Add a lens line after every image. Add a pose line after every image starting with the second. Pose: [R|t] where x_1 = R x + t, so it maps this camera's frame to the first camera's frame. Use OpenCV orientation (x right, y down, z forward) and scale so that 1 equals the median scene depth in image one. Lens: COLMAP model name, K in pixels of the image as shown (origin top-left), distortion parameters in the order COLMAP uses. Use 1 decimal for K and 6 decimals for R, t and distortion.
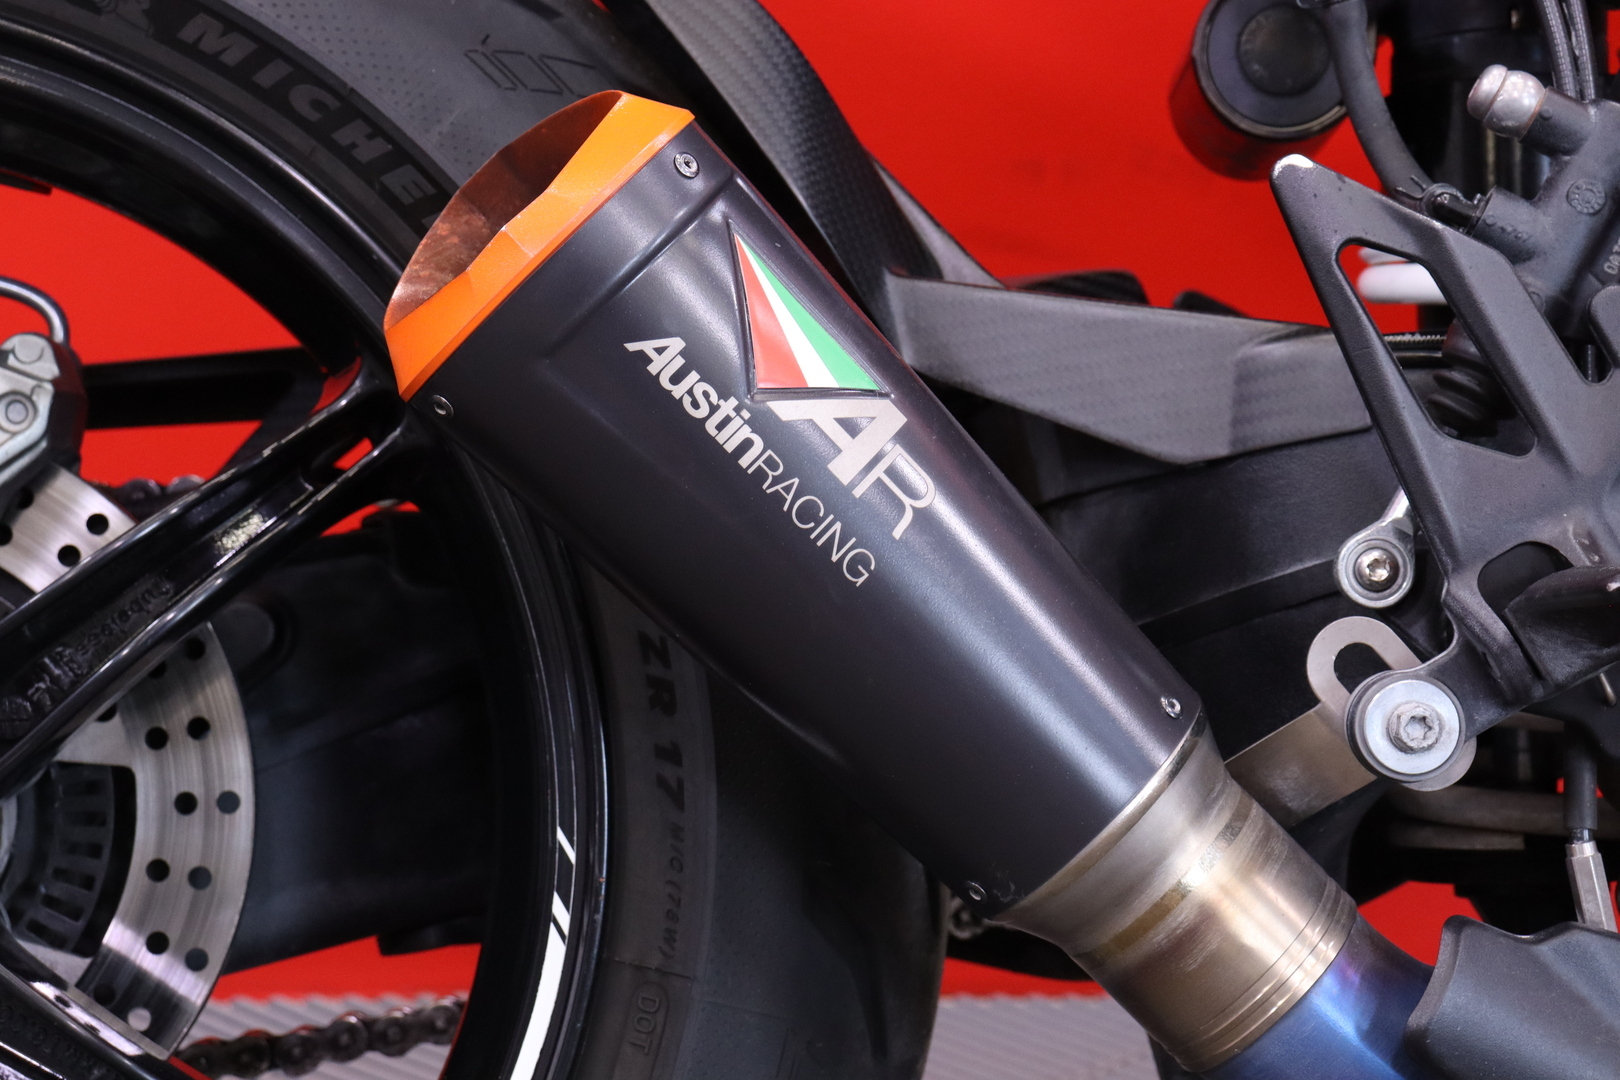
lens RADIAL K [[4202.3, 0, 804.9], [0, 4202.3, 541.0], [0, 0, 1]] dist [0.349884, 0.000000]
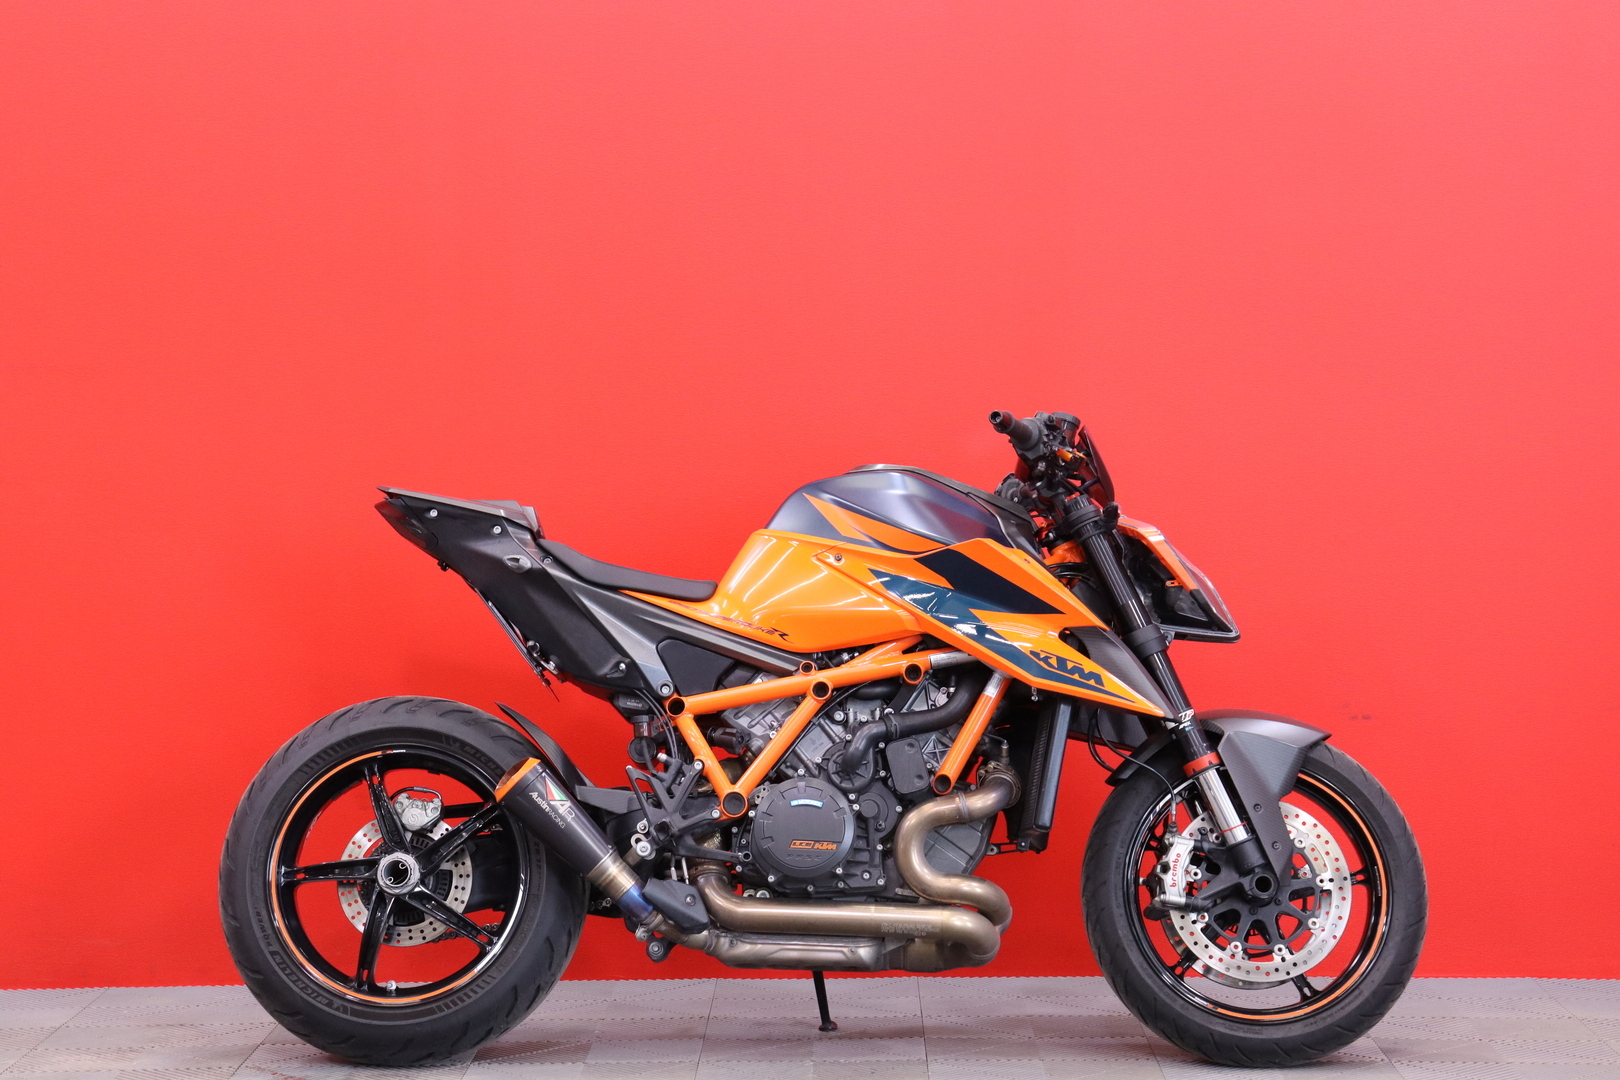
lens RADIAL K [[3489.4, 0, 811.1], [0, 3489.4, 540.4], [0, 0, 1]] dist [0.429737, 0.000000]
pose [[0.999914, -0.006696, -0.011240, 0.463862], [0.004855, 0.987658, -0.156553, 0.424870], [0.012150, 0.156485, 0.987606, -4.522941]]
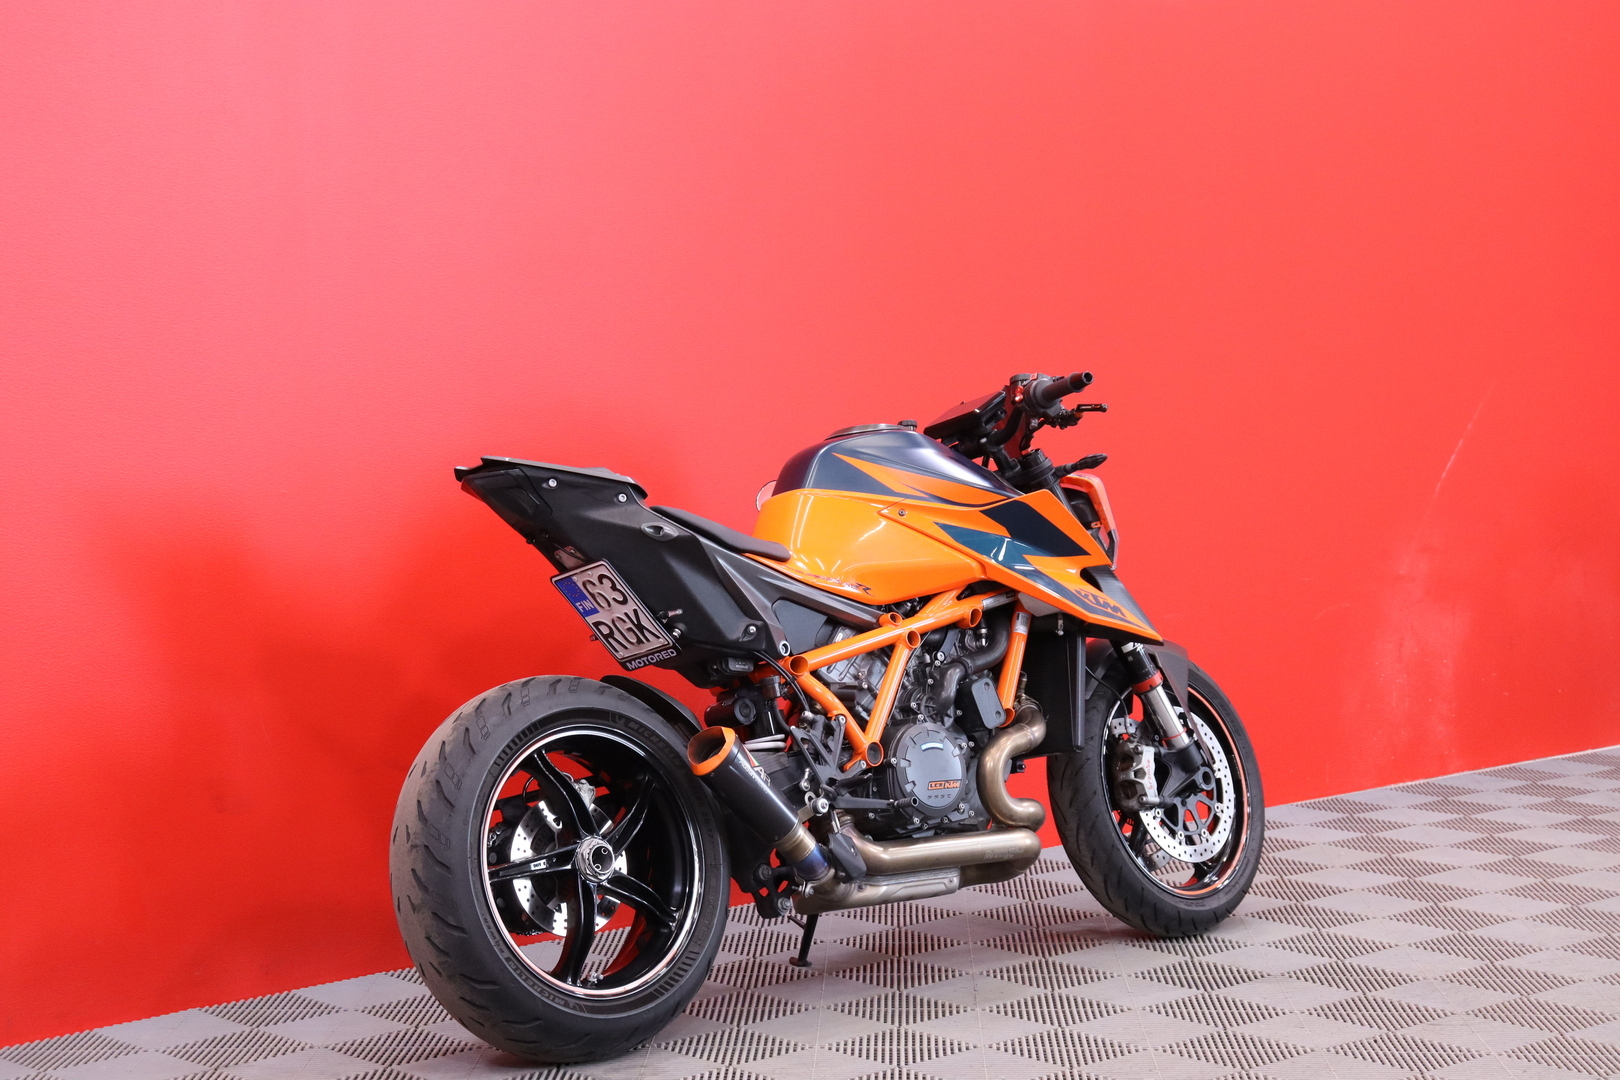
lens RADIAL K [[2999.4, 0, 810.9], [0, 2999.4, 526.1], [0, 0, 1]] dist [0.255160, 0.000000]
pose [[0.706526, -0.046631, 0.706149, -3.225937], [0.144689, 0.986267, -0.079637, -0.019586], [-0.692738, 0.158438, 0.703570, -2.447994]]
